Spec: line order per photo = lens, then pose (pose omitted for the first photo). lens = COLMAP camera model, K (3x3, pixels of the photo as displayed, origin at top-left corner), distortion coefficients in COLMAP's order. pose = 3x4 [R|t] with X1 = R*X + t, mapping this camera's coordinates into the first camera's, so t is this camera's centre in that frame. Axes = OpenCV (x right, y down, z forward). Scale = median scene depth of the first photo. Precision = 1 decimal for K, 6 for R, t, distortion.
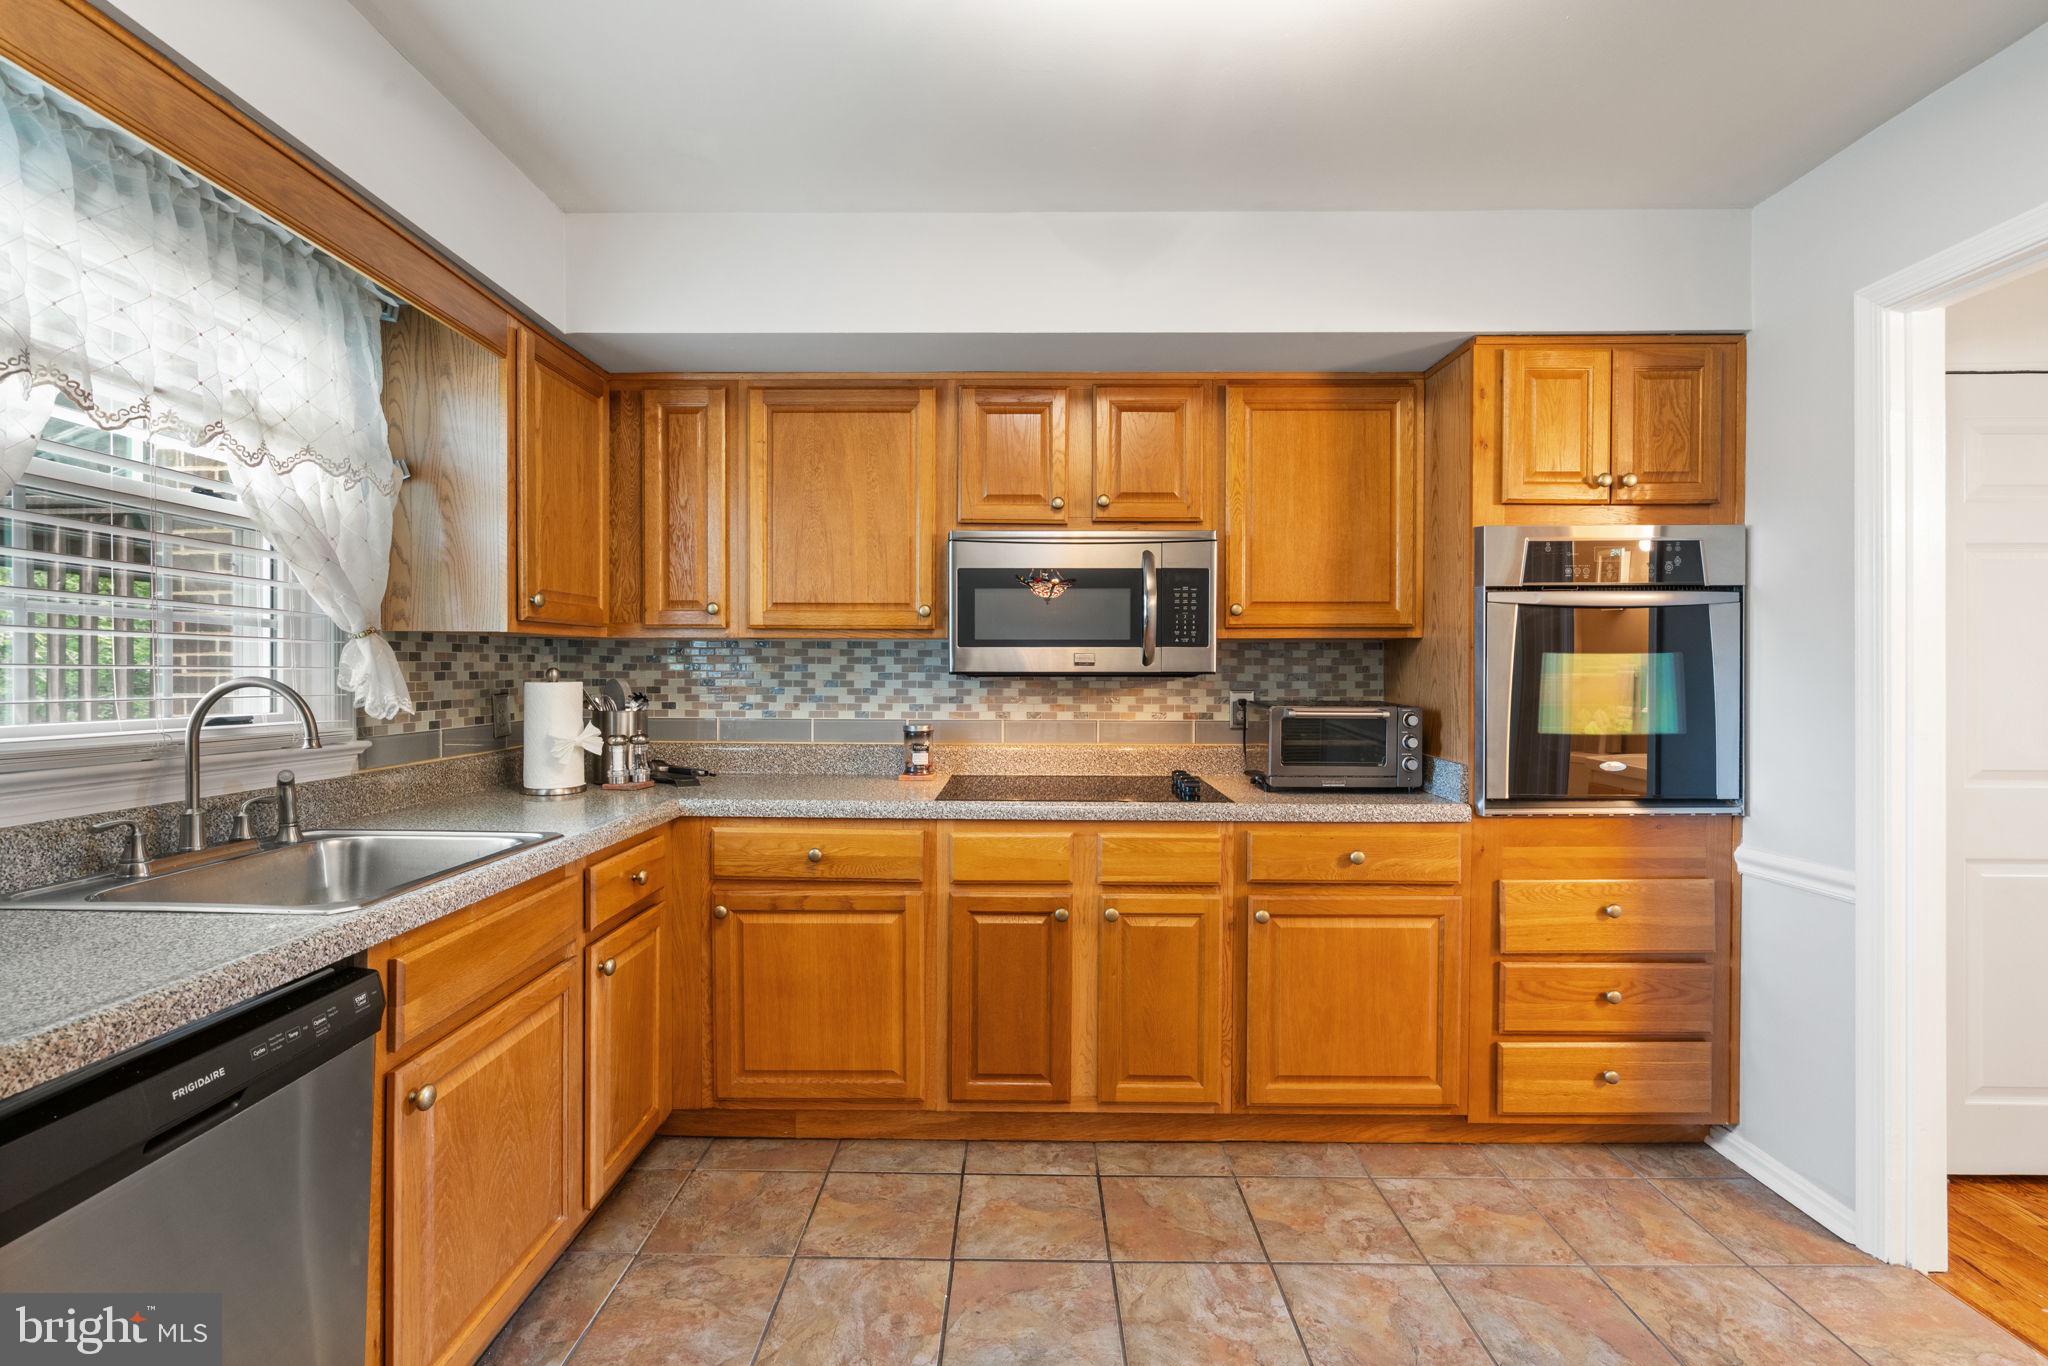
lens RADIAL K [[935.2, 0, 1014.5], [0, 935.2, 679.1], [0, 0, 1]] dist [-0.005899, 0.001248]
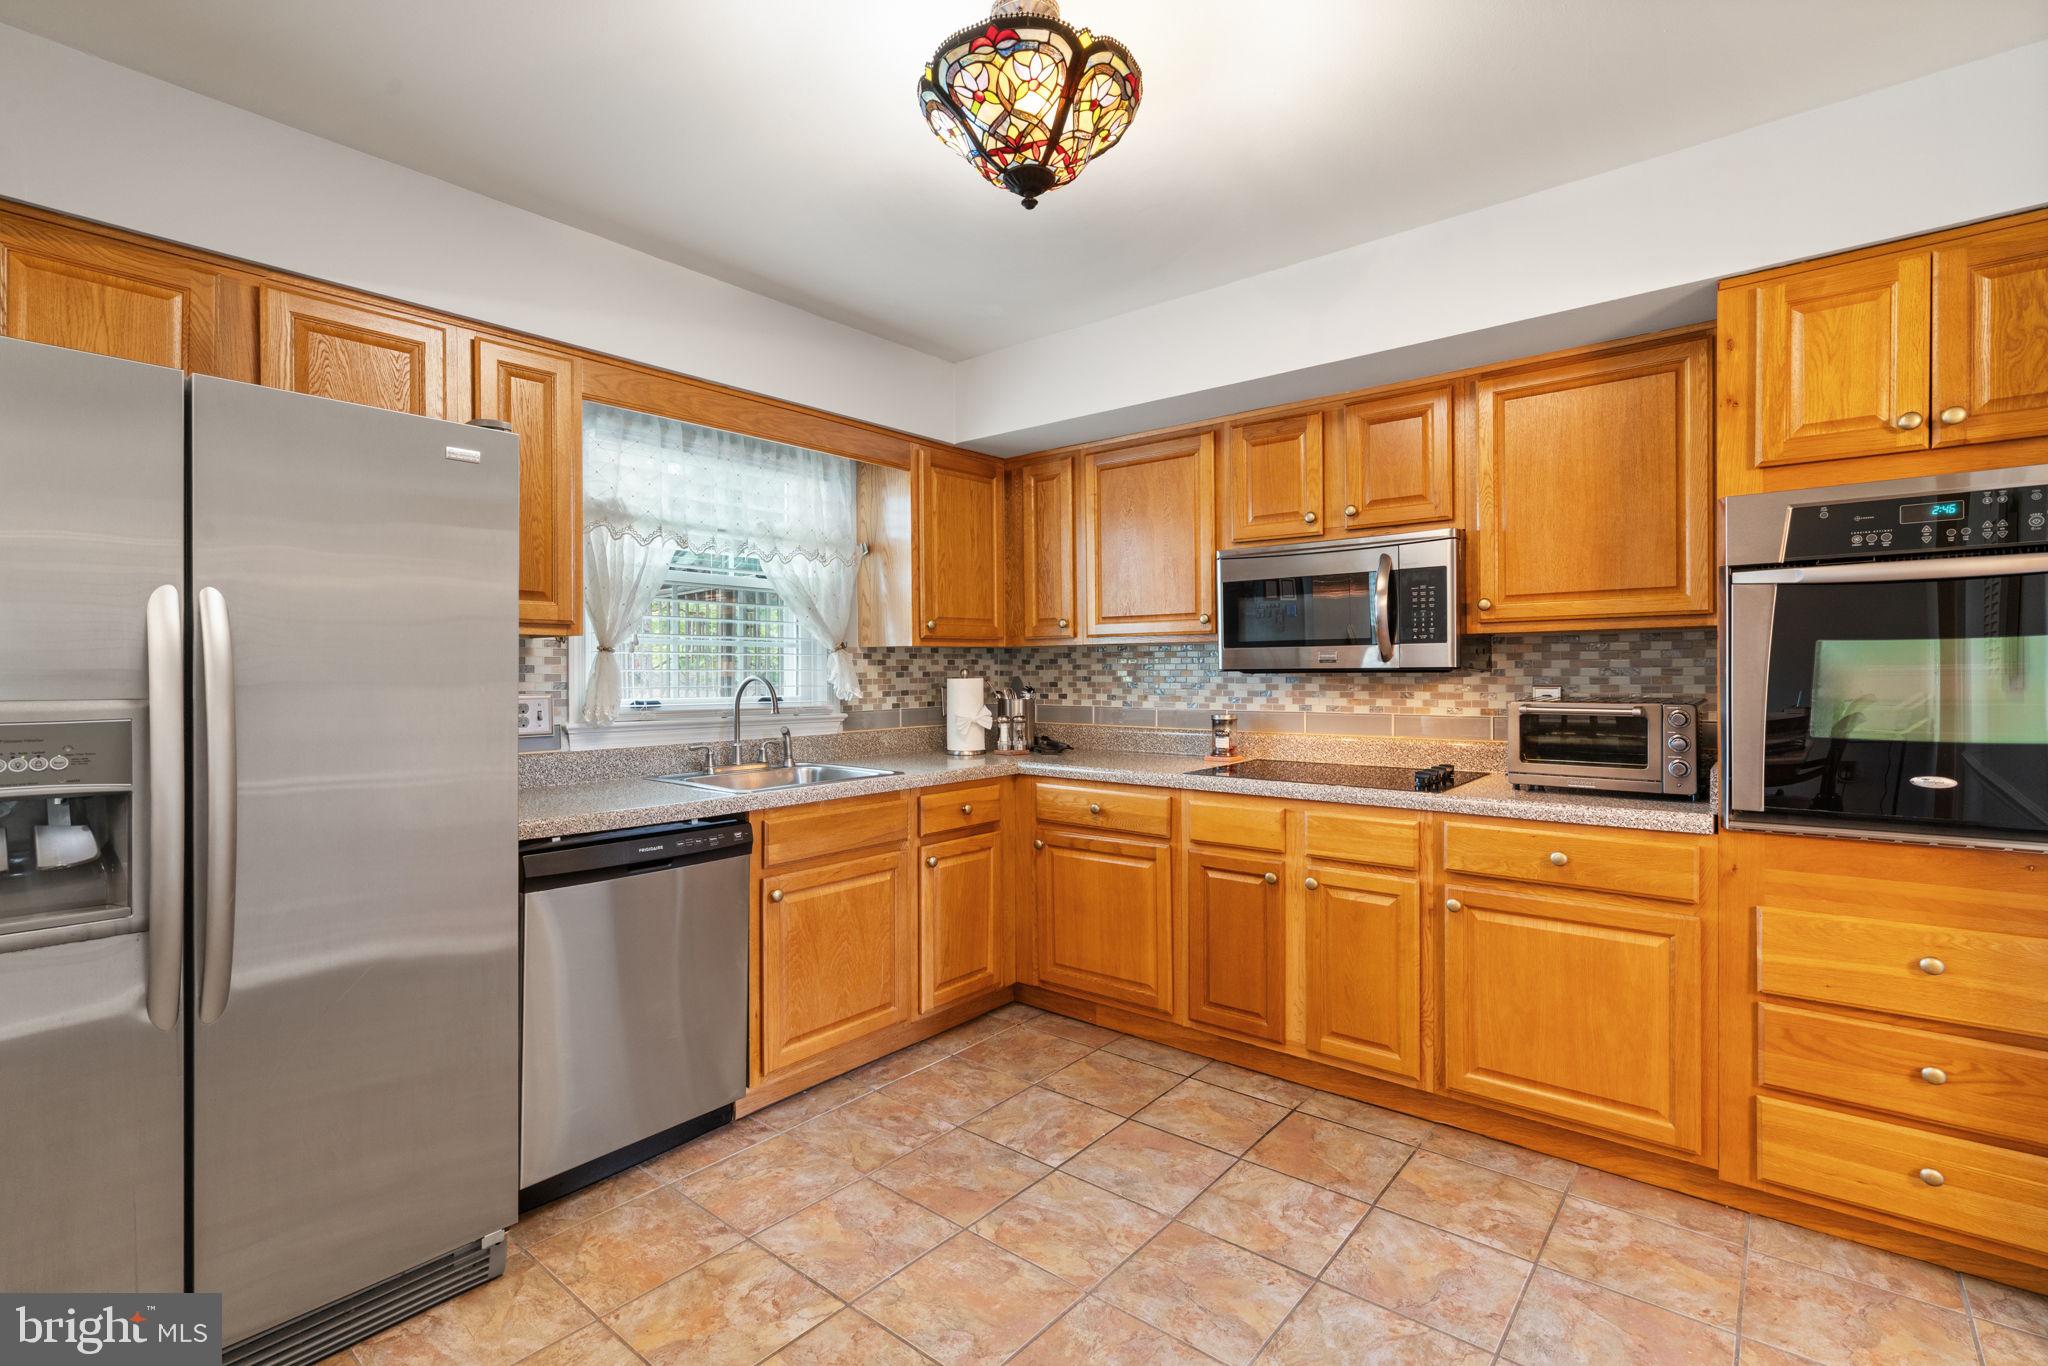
lens RADIAL K [[935.2, 0, 1014.5], [0, 935.2, 679.1], [0, 0, 1]] dist [-0.005899, 0.001248]
pose [[0.775965, -0.001712, -0.630774, 0.528899], [0.002223, 0.999998, 0.000020, 0.004615], [0.630772, -0.001418, 0.775967, -0.096969]]
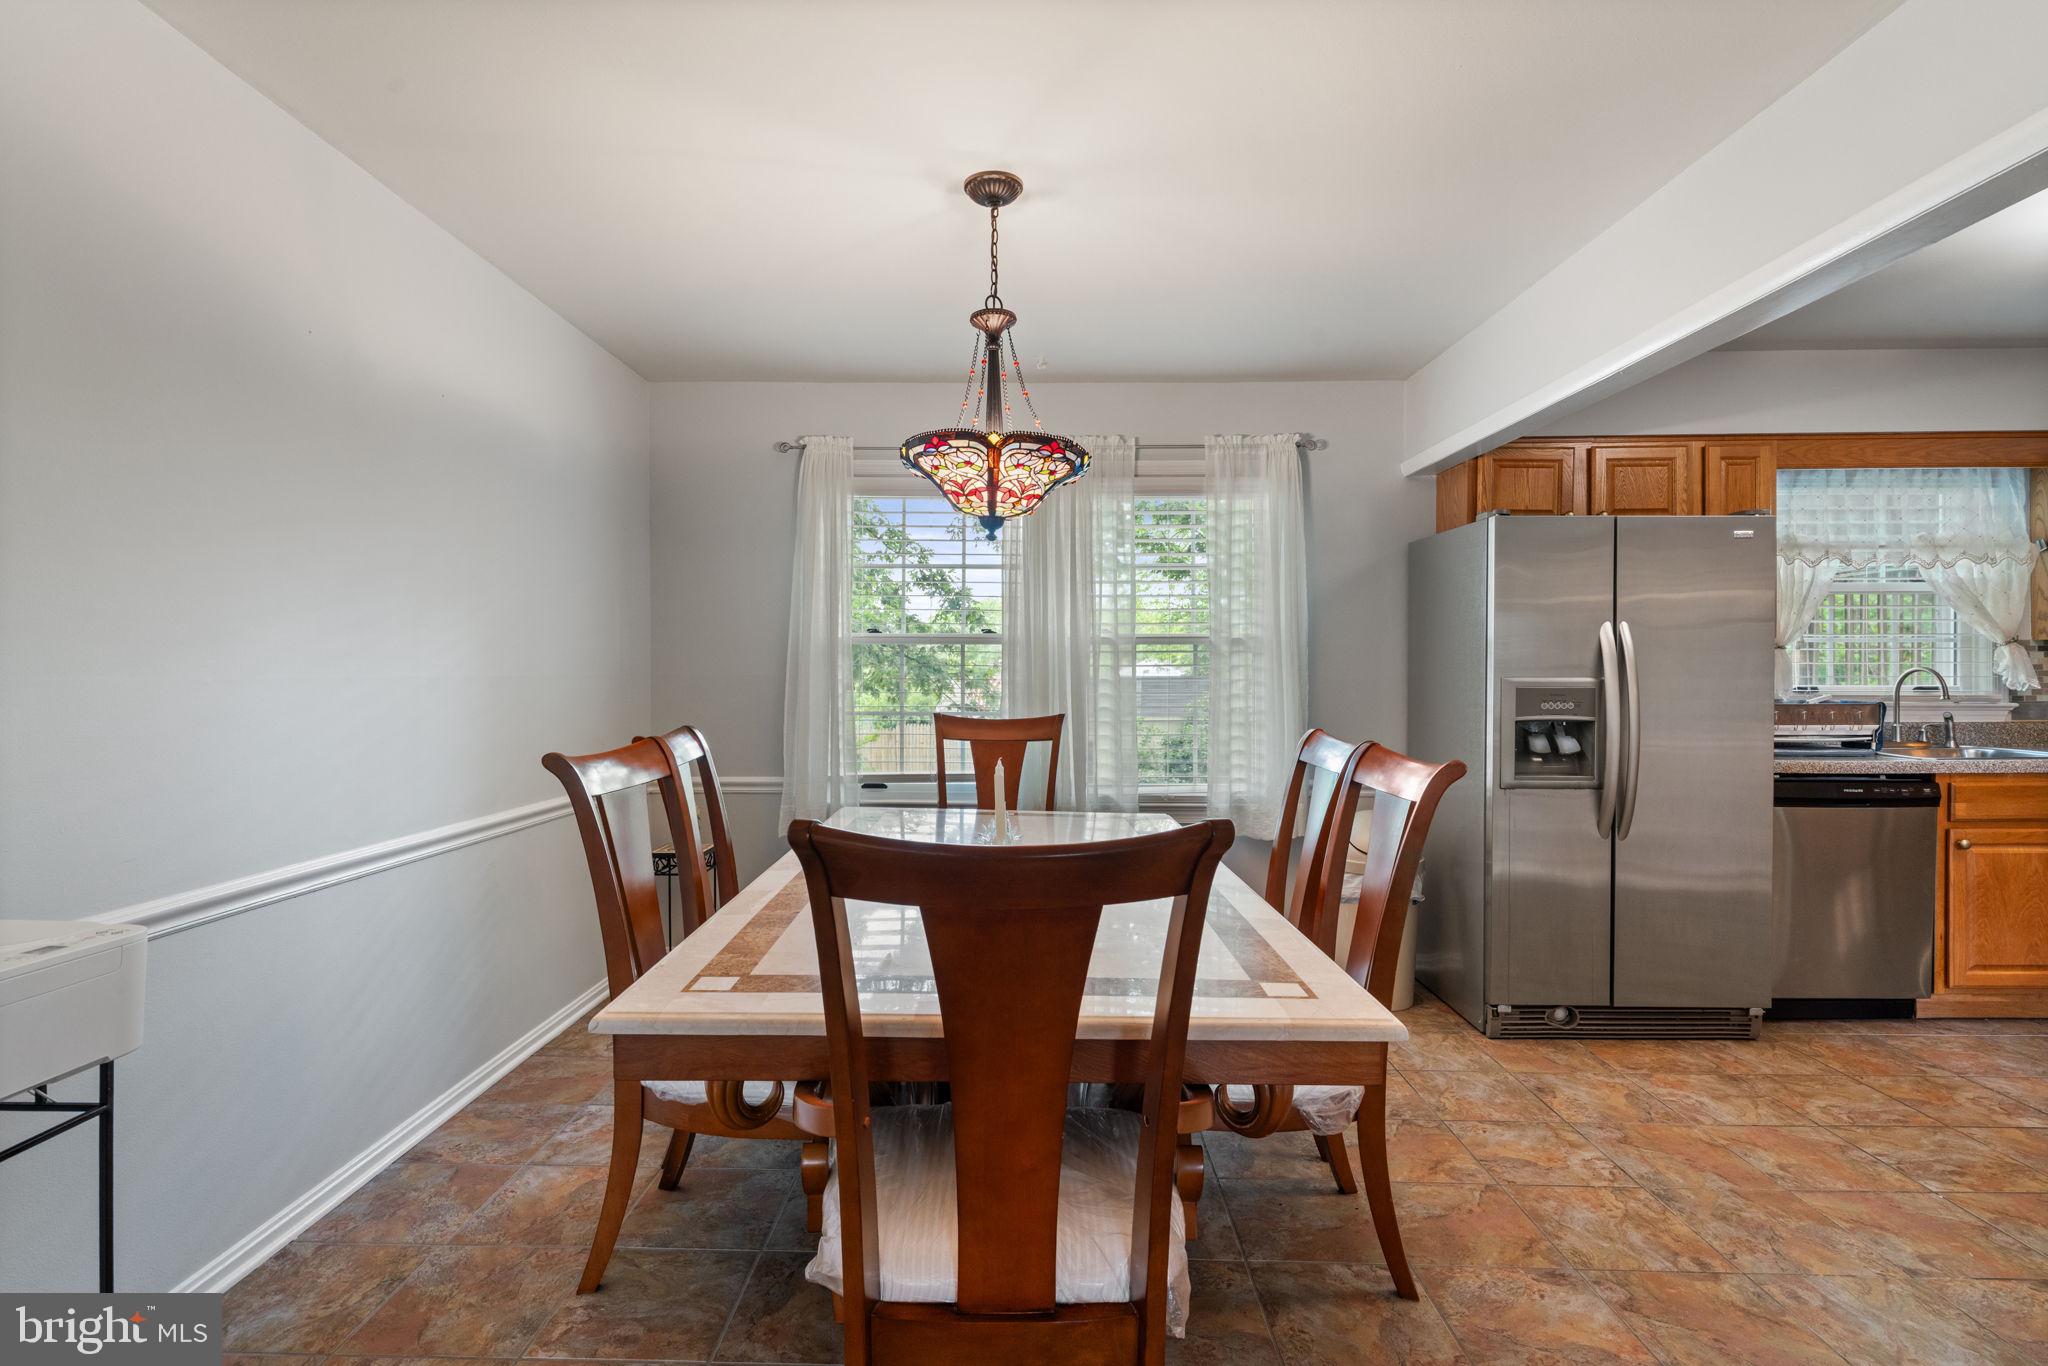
lens RADIAL K [[970.2, 0, 1024.4], [0, 970.2, 675.4], [0, 0, 1]] dist [-0.002310, 0.000233]
pose [[-0.020009, 0.000259, -0.999800, 1.038117], [-0.002735, 0.999996, 0.000314, 0.015985], [0.999796, 0.002741, -0.020008, -0.740645]]
